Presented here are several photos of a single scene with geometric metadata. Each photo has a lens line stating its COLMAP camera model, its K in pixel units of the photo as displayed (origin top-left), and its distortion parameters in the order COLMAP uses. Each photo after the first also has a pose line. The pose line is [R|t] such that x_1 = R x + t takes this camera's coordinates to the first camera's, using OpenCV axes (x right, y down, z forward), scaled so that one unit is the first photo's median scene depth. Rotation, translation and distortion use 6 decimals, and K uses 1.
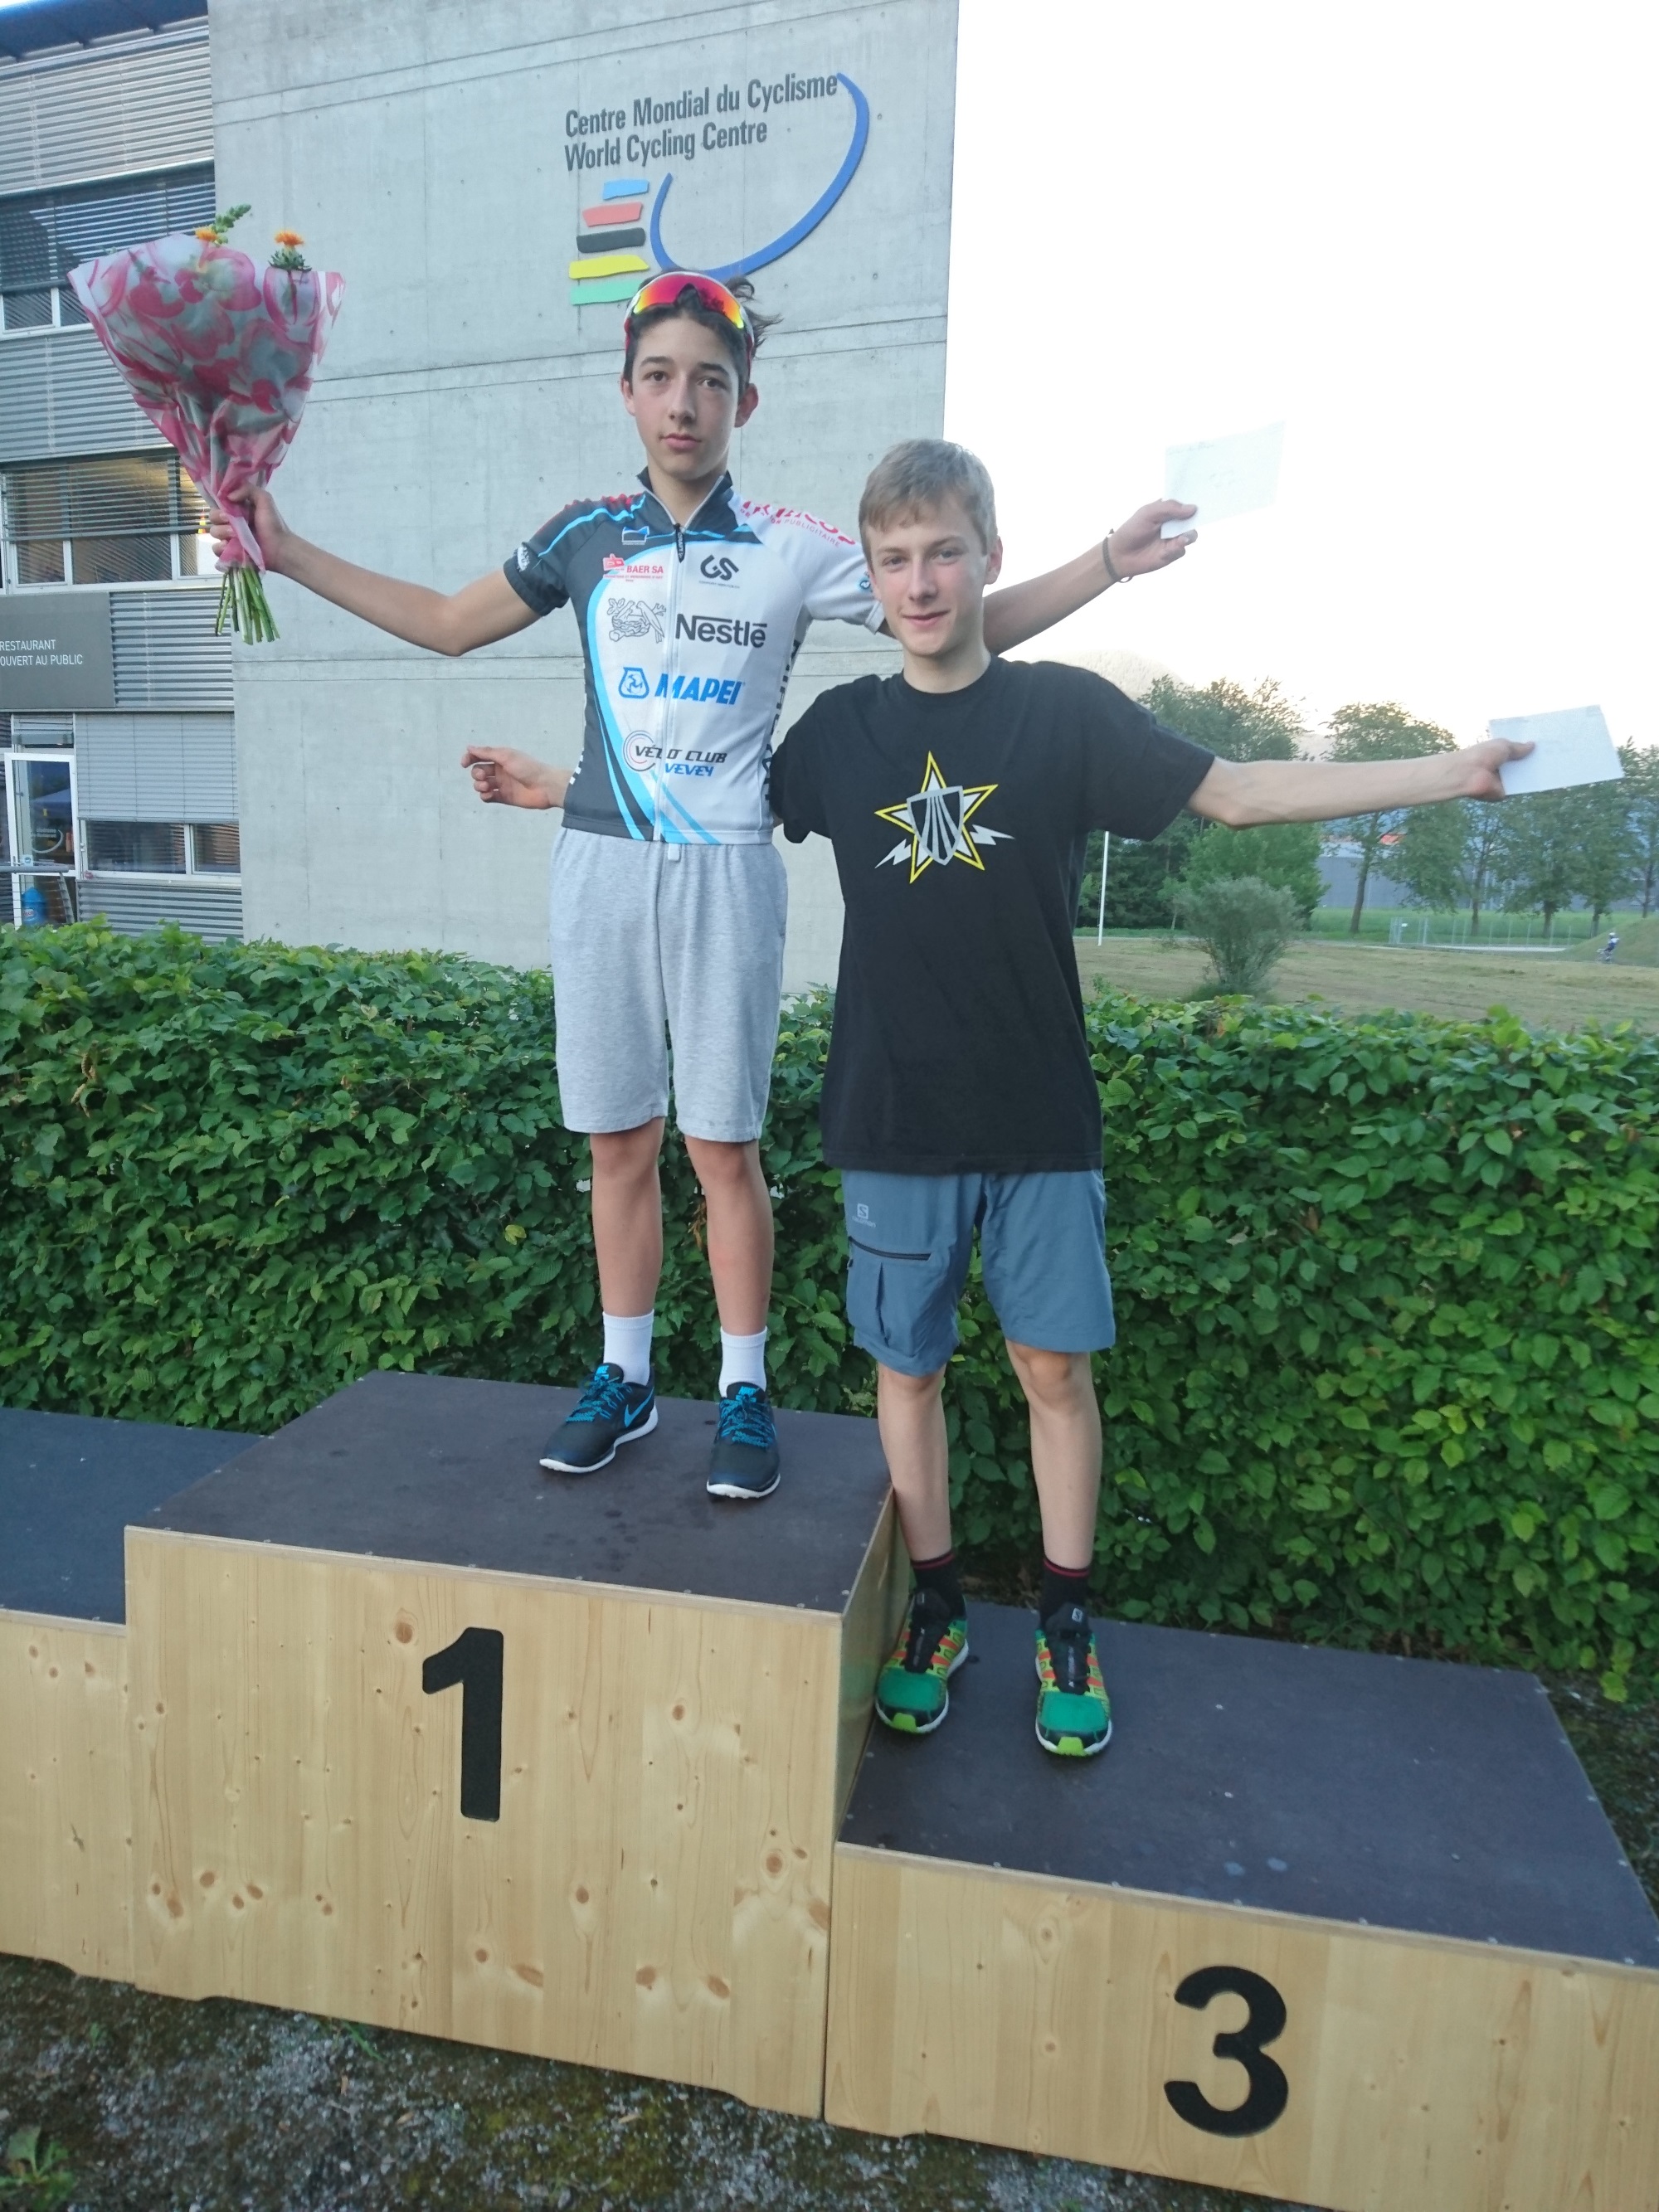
lens RADIAL K [[1593.5, 0, 834.6], [0, 1593.5, 1118.7], [0, 0, 1]] dist [0.066036, -0.102229]
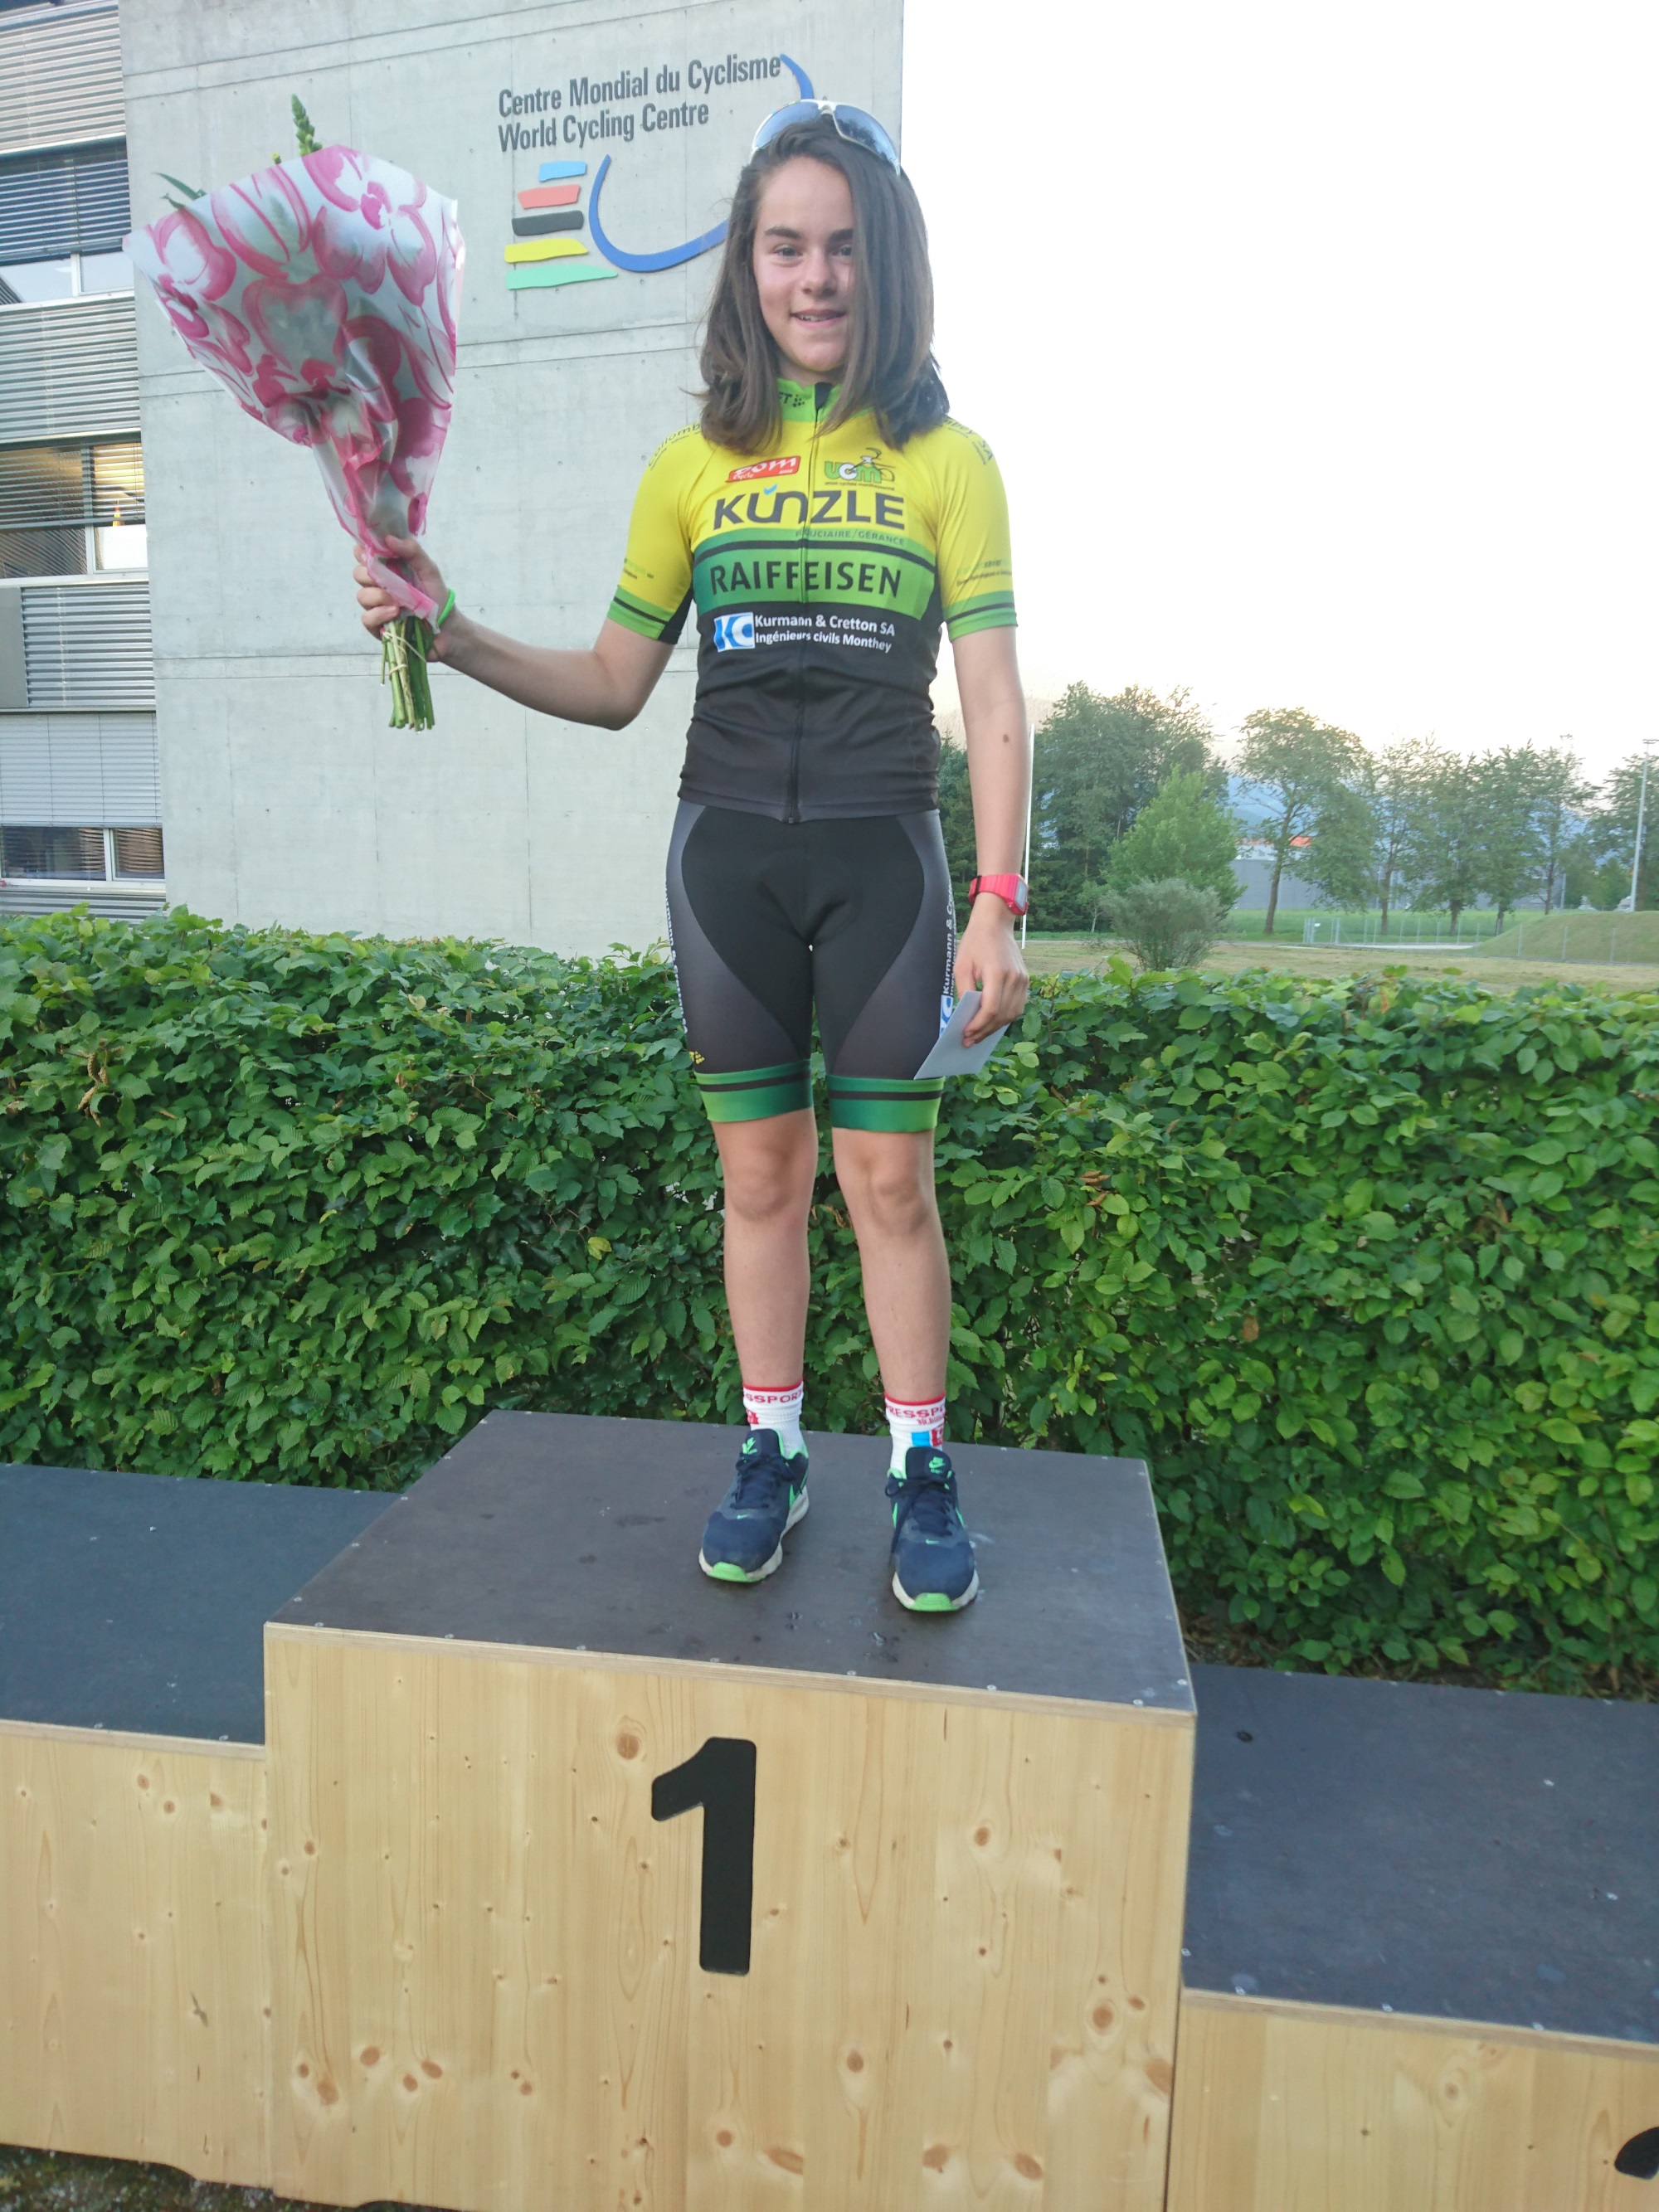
lens RADIAL K [[1593.5, 0, 846.5], [0, 1593.5, 1118.8], [0, 0, 1]] dist [0.066036, -0.102229]
pose [[0.998294, -0.018192, 0.055479, -0.110749], [0.018386, 0.999826, -0.002997, 0.005760], [-0.055415, 0.004012, 0.998455, 0.106289]]
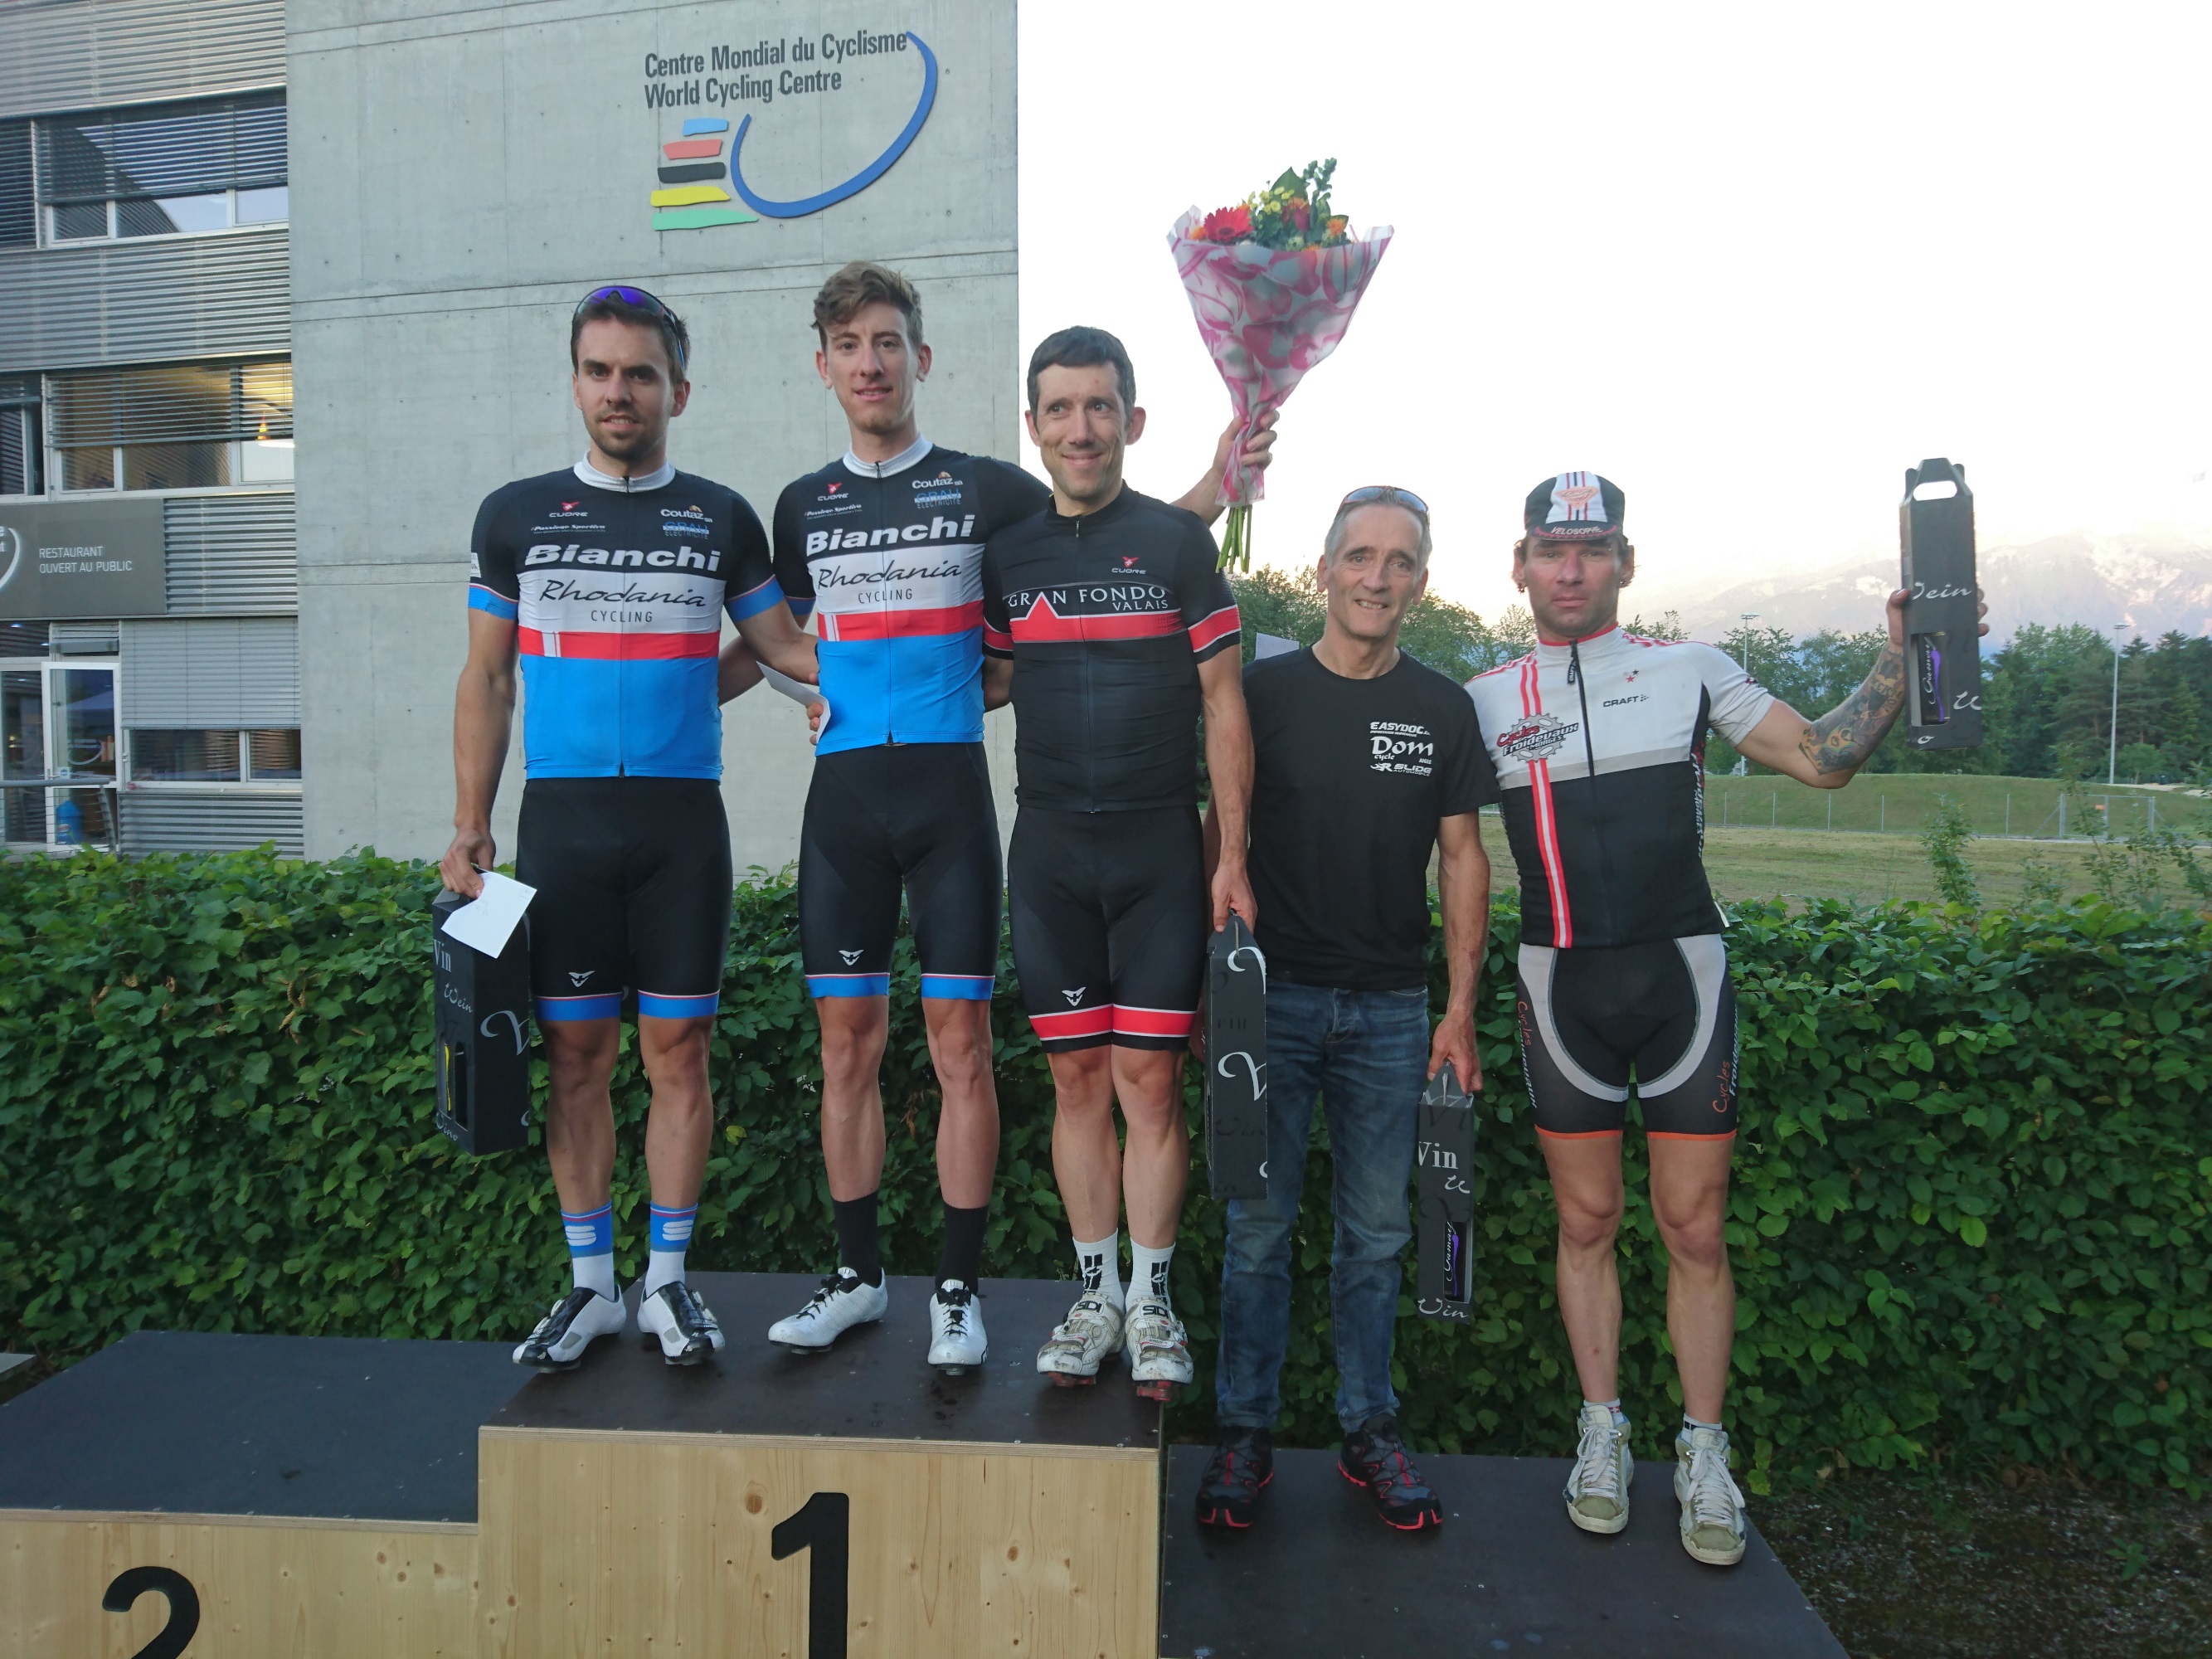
lens RADIAL K [[1593.5, 0, 1128.1], [0, 1593.5, 813.3], [0, 0, 1]] dist [0.066036, -0.102229]
pose [[0.989638, -0.031295, 0.140134, -0.086496], [0.047189, 0.992634, -0.111579, -0.007547], [-0.135610, 0.117036, 0.983825, -0.095465]]
